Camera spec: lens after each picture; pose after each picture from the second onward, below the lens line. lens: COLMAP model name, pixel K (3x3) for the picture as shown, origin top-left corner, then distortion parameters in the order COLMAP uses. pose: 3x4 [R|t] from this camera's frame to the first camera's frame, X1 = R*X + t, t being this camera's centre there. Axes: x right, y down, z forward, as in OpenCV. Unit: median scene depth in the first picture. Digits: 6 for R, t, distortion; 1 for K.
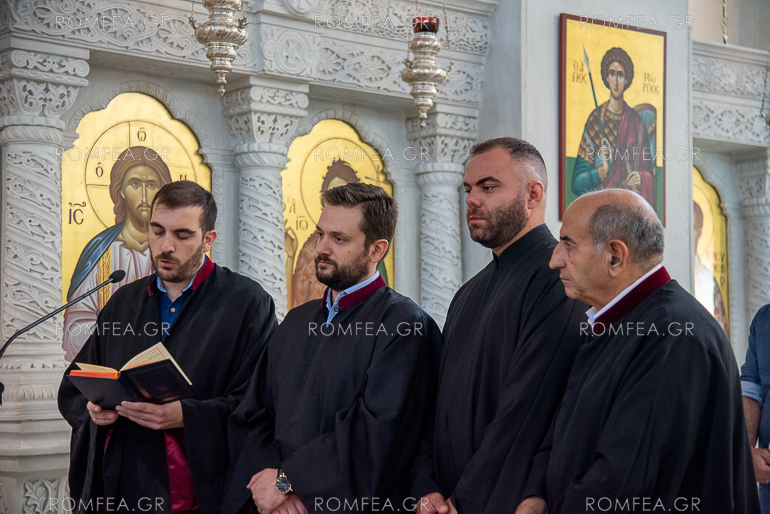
lens RADIAL K [[1542.8, 0, 385.0], [0, 1542.8, 257.0], [0, 0, 1]] dist [0.521079, 0.183402]
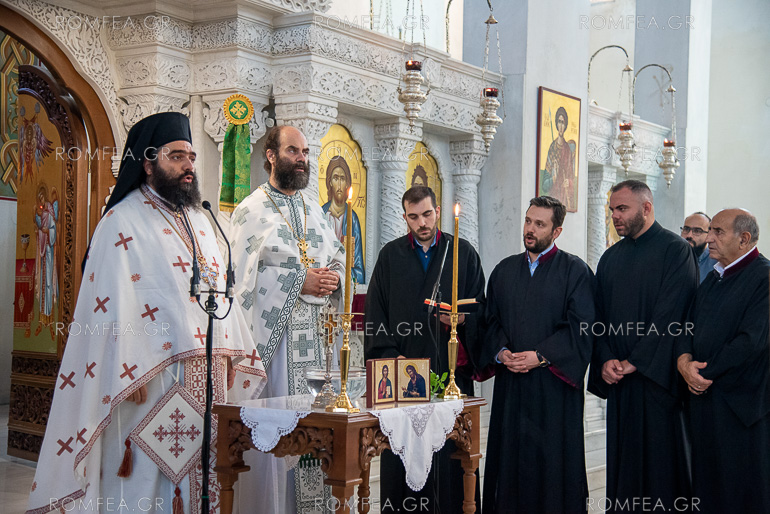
lens RADIAL K [[1239.8, 0, 385.0], [0, 1239.8, 257.0], [0, 0, 1]] dist [0.272801, -0.008499]
pose [[0.959058, 0.035370, 0.280991, -0.468447], [-0.049386, 0.997856, 0.042952, -0.020996], [-0.278869, -0.055071, 0.958749, -0.298446]]
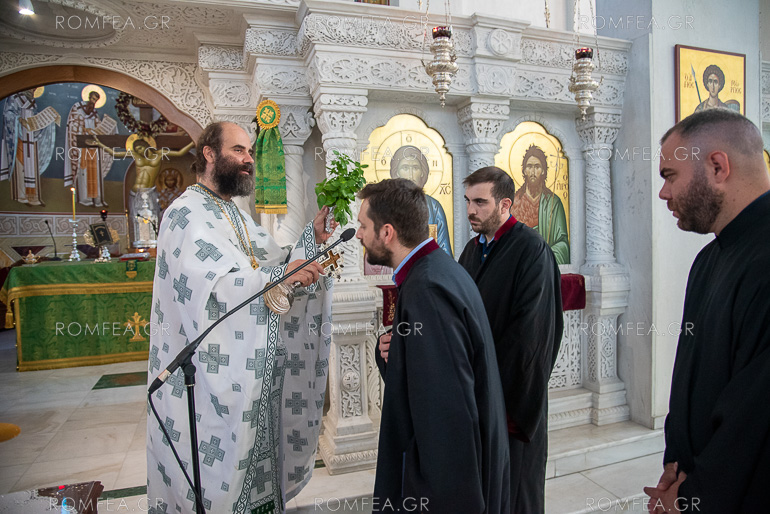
lens RADIAL K [[526.2, 0, 388.0], [0, 526.2, 256.4], [0, 0, 1]] dist [-0.114370, 0.069898]
pose [[0.934047, 0.000459, -0.357149, 0.025687], [0.045159, 0.991821, 0.119379, -0.019474], [0.354282, -0.127635, 0.926387, 0.439224]]
